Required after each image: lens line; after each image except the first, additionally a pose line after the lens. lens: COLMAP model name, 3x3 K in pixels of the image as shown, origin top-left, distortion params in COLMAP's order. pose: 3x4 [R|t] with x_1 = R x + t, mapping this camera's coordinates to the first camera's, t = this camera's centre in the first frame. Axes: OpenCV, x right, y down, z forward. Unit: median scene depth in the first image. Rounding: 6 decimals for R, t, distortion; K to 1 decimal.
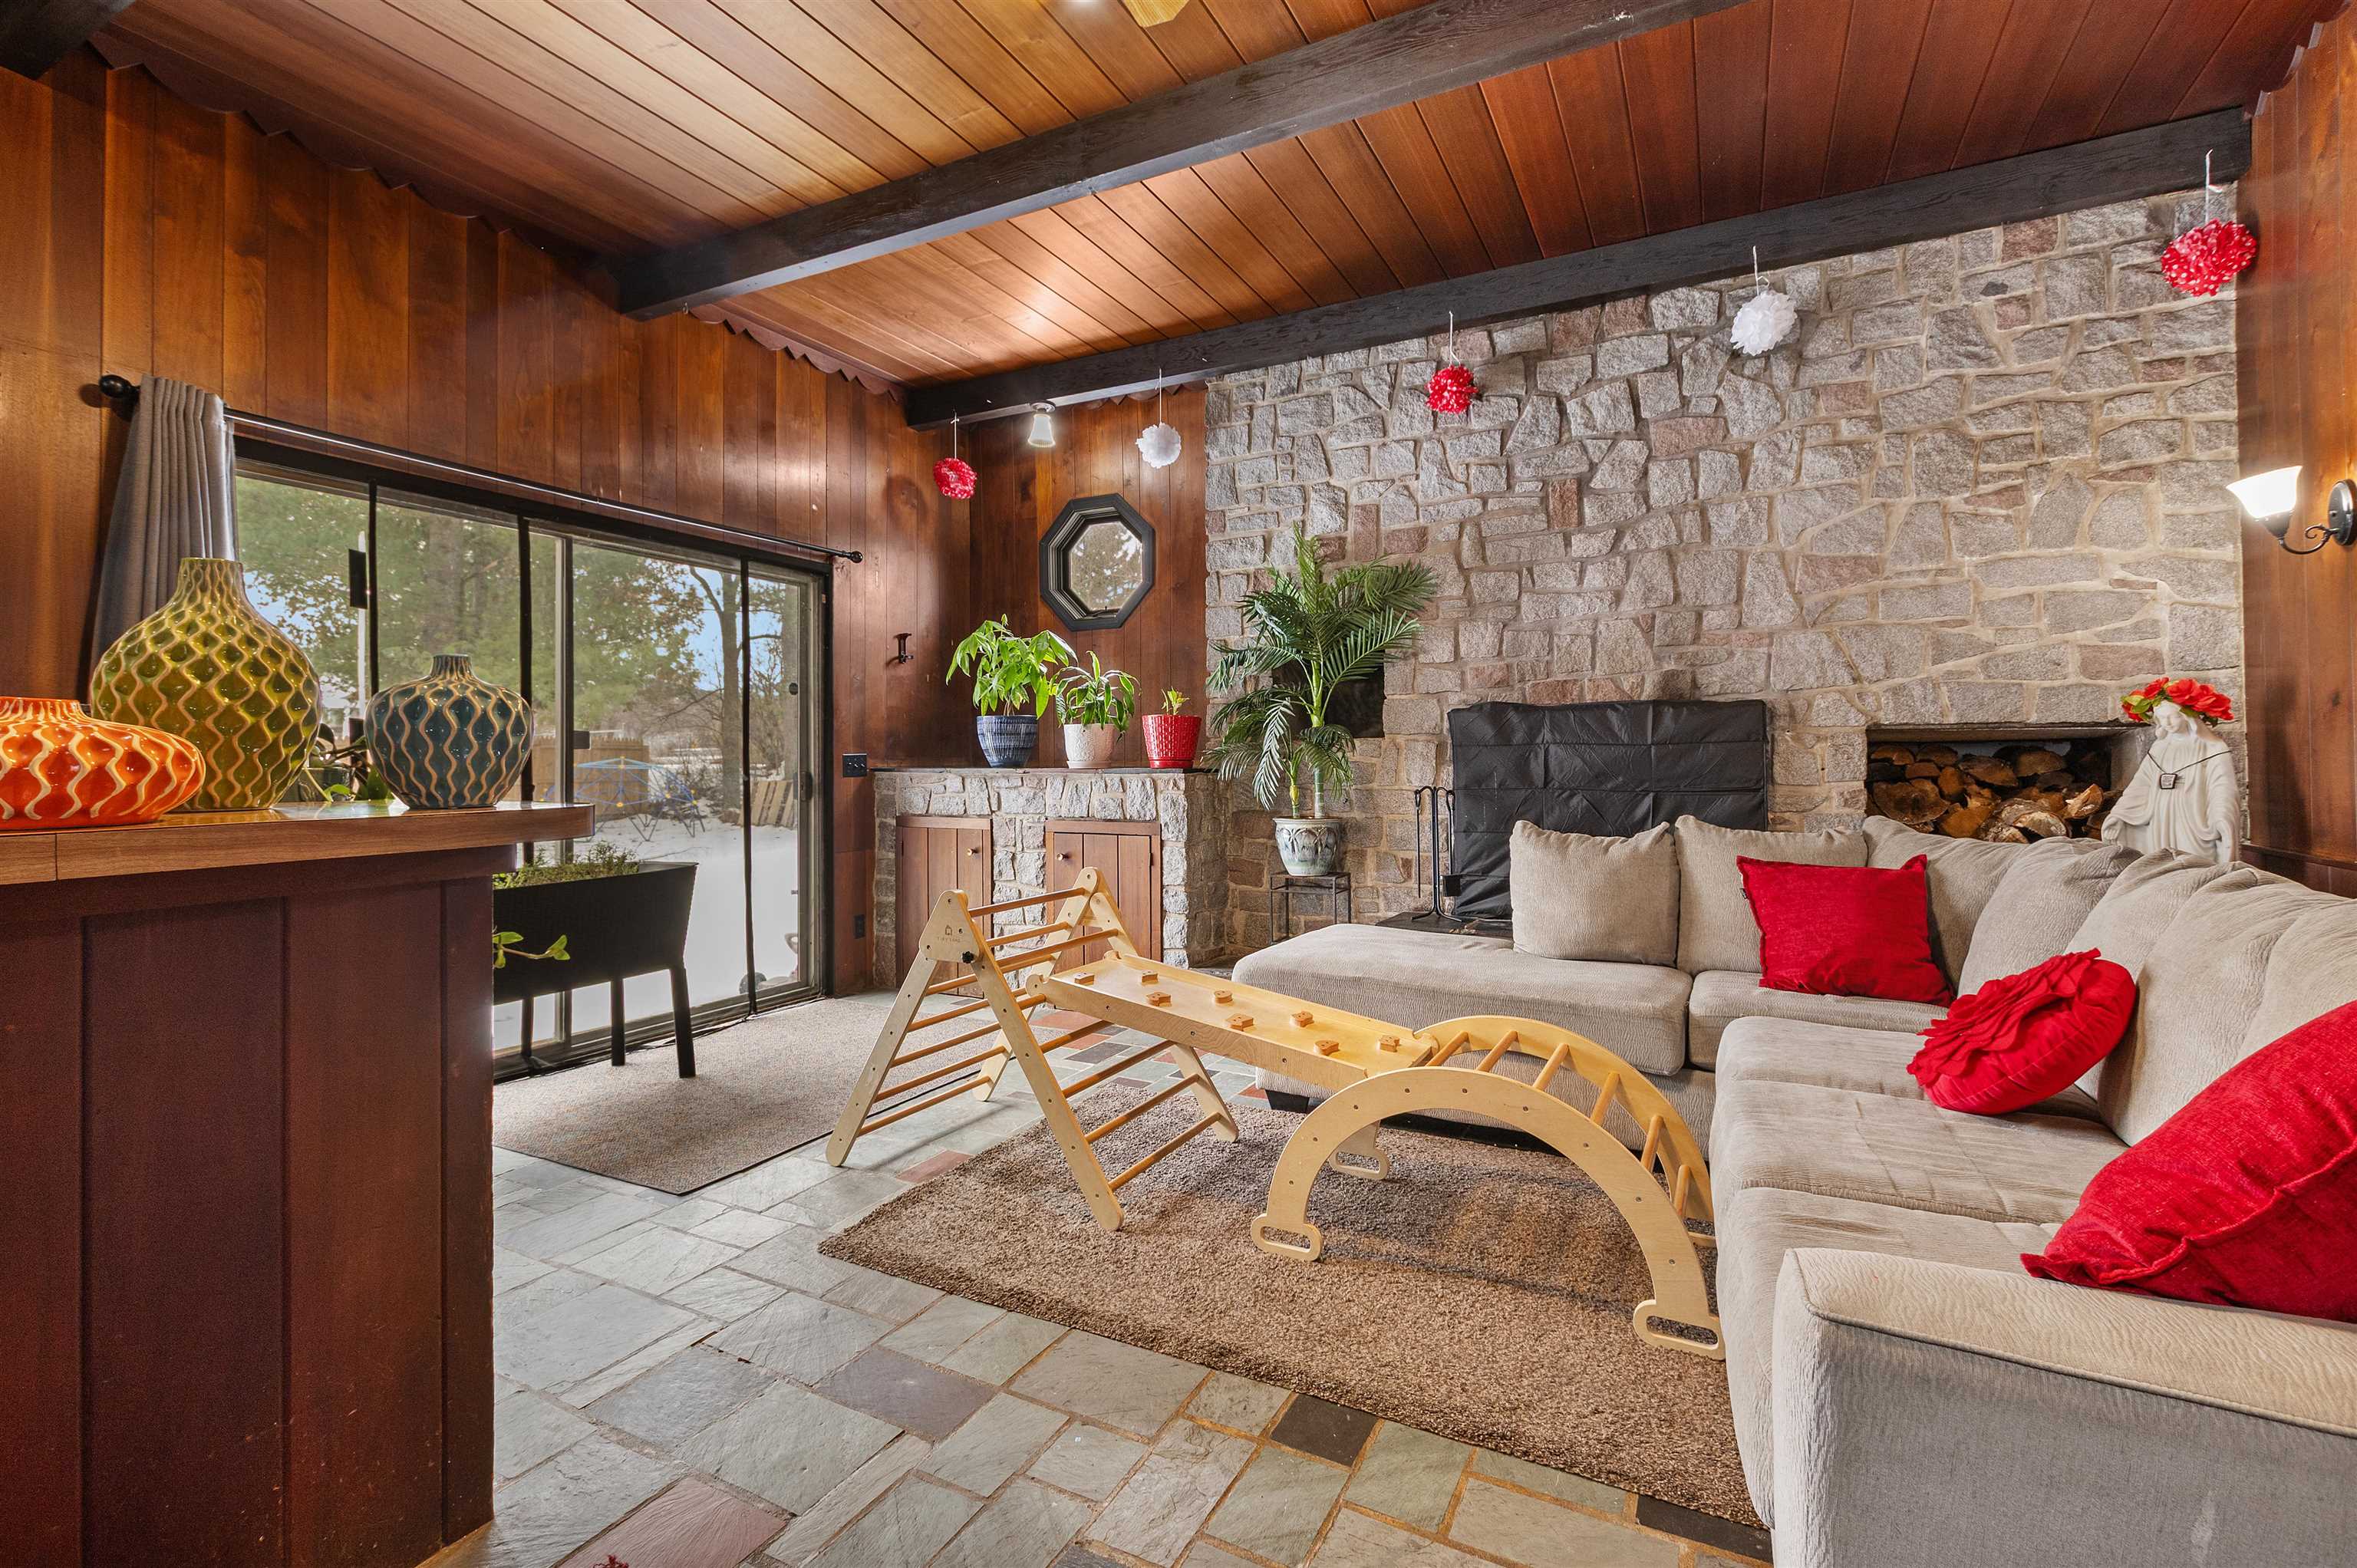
lens RADIAL K [[1025.5, 0, 1208.4], [0, 1025.5, 756.0], [0, 0, 1]] dist [0.004548, -0.003094]
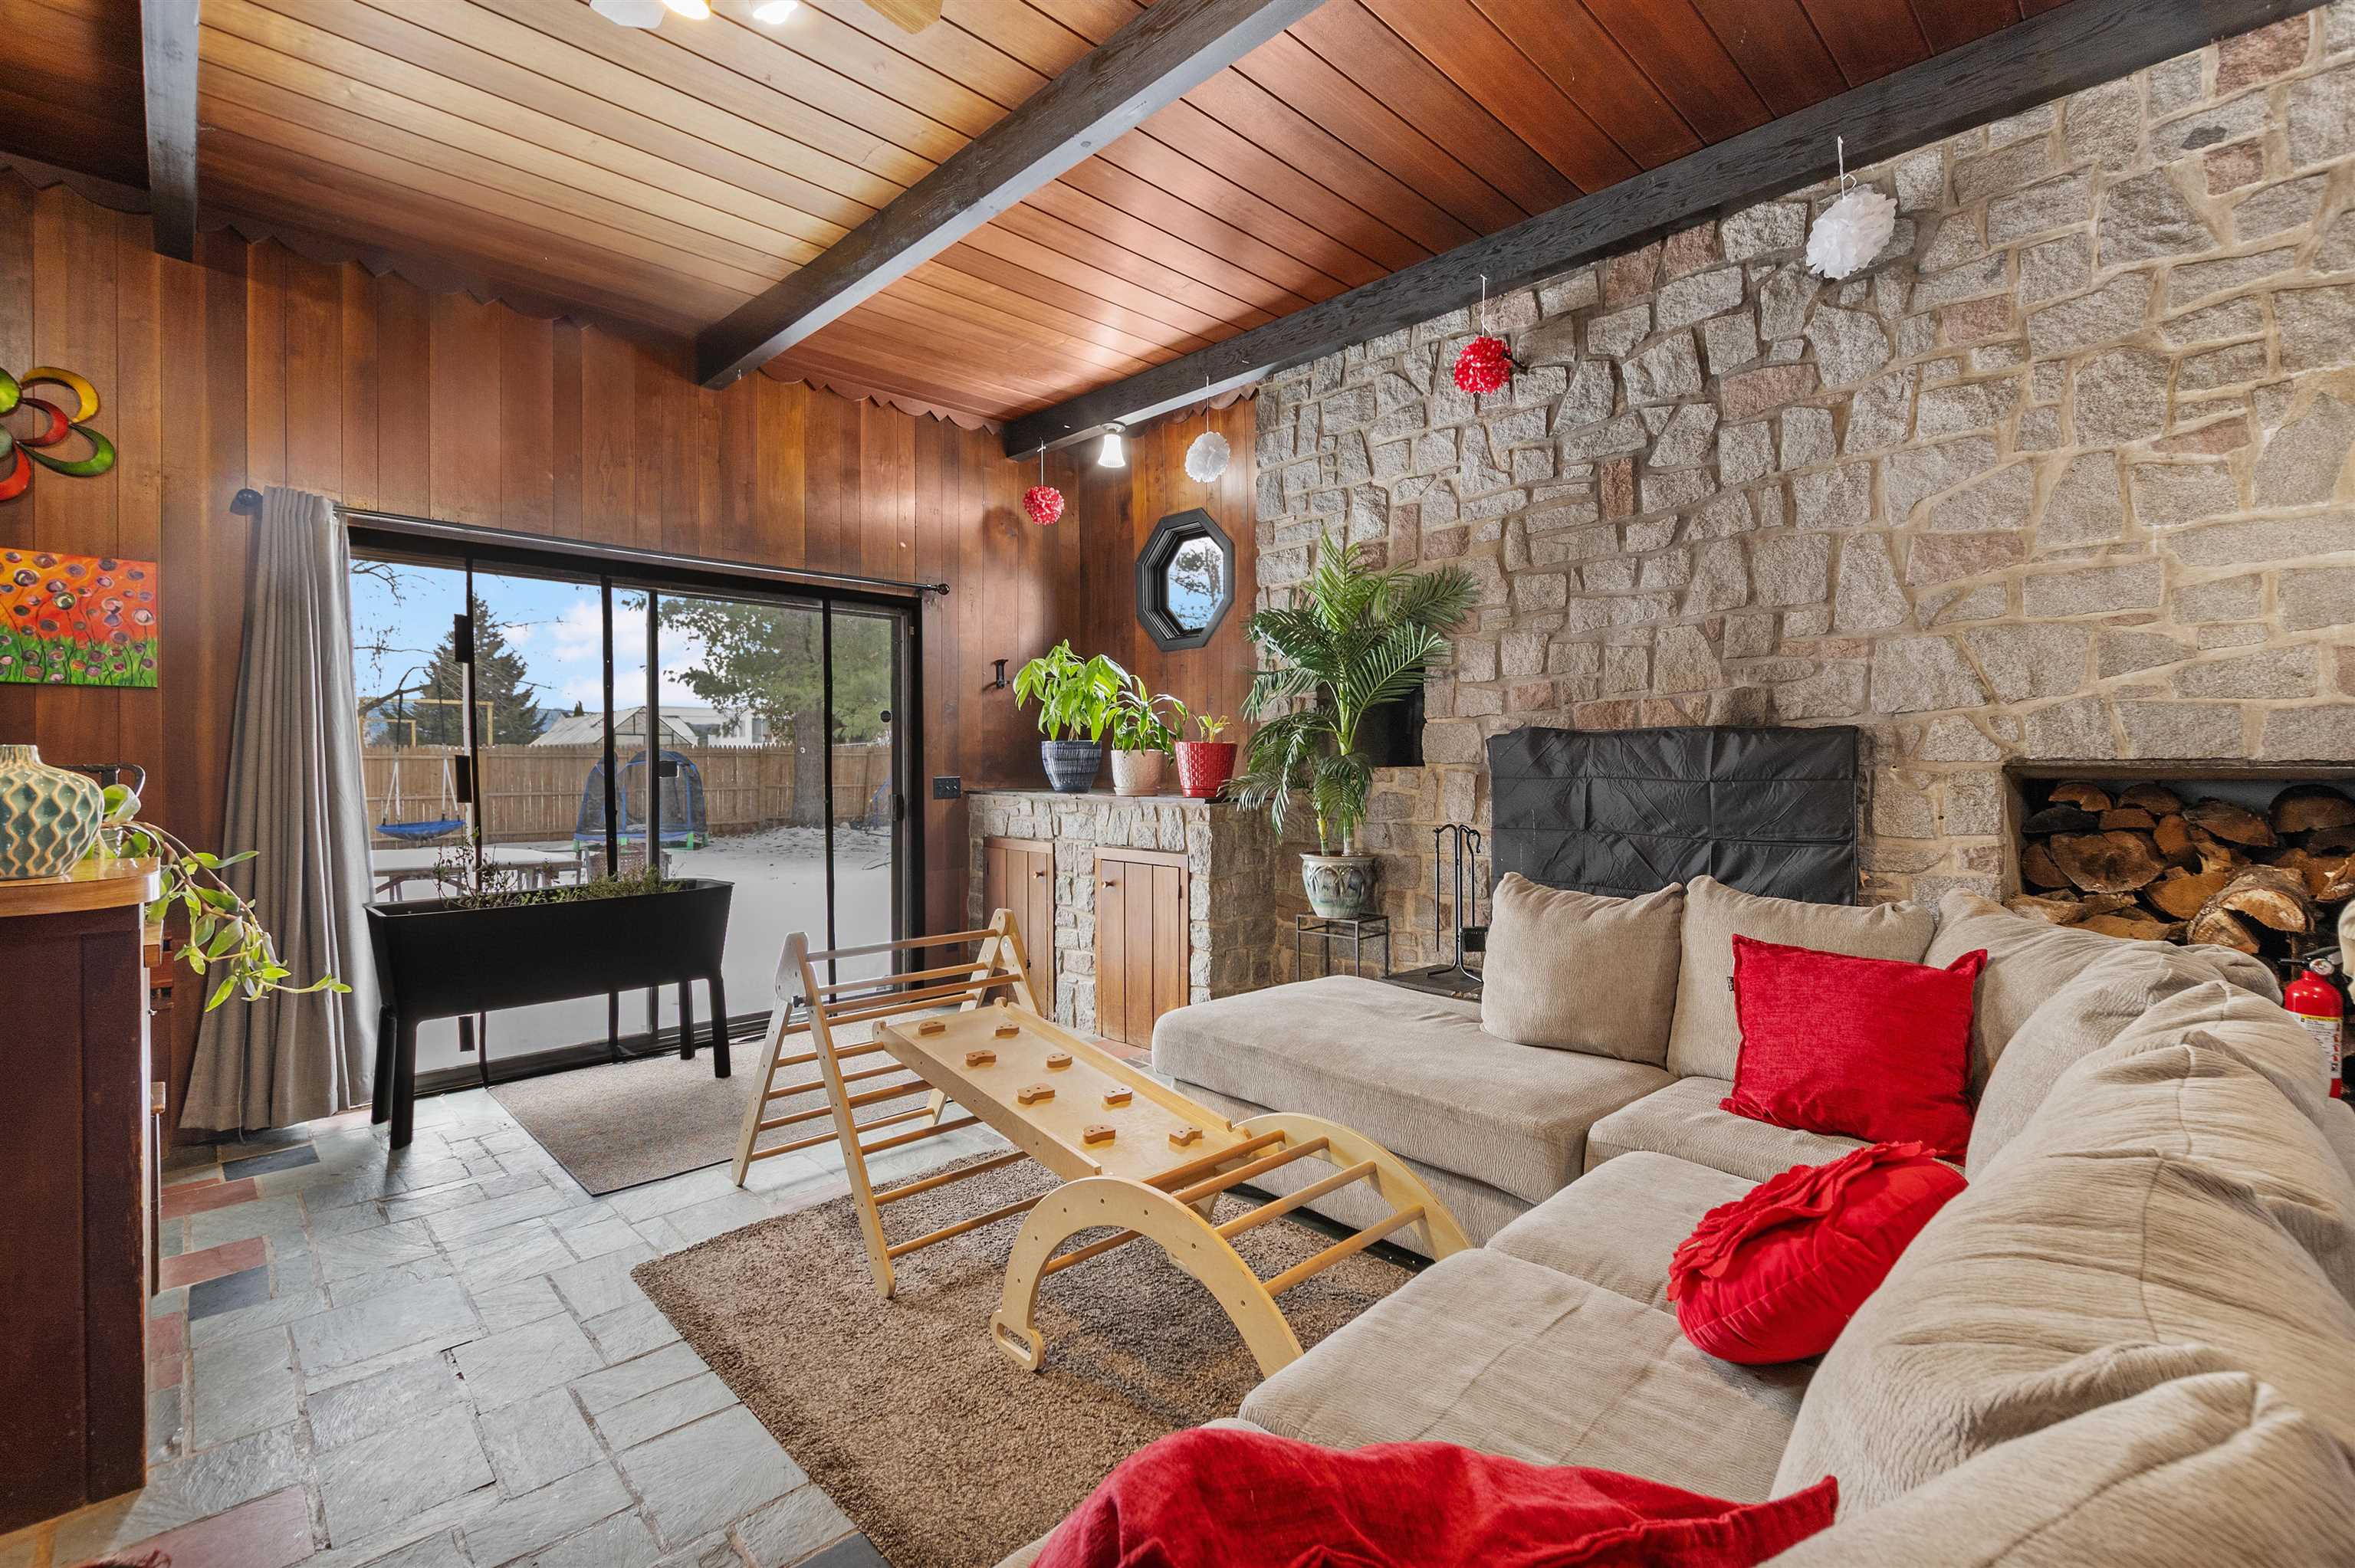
lens RADIAL K [[1024.6, 0, 1175.6], [0, 1024.6, 775.3], [0, 0, 1]] dist [0.004548, -0.003094]
pose [[0.951076, 0.005788, -0.308903, 0.278675], [-0.000995, 0.999877, 0.015668, -0.027848], [0.308955, -0.014594, 0.950965, 0.101920]]
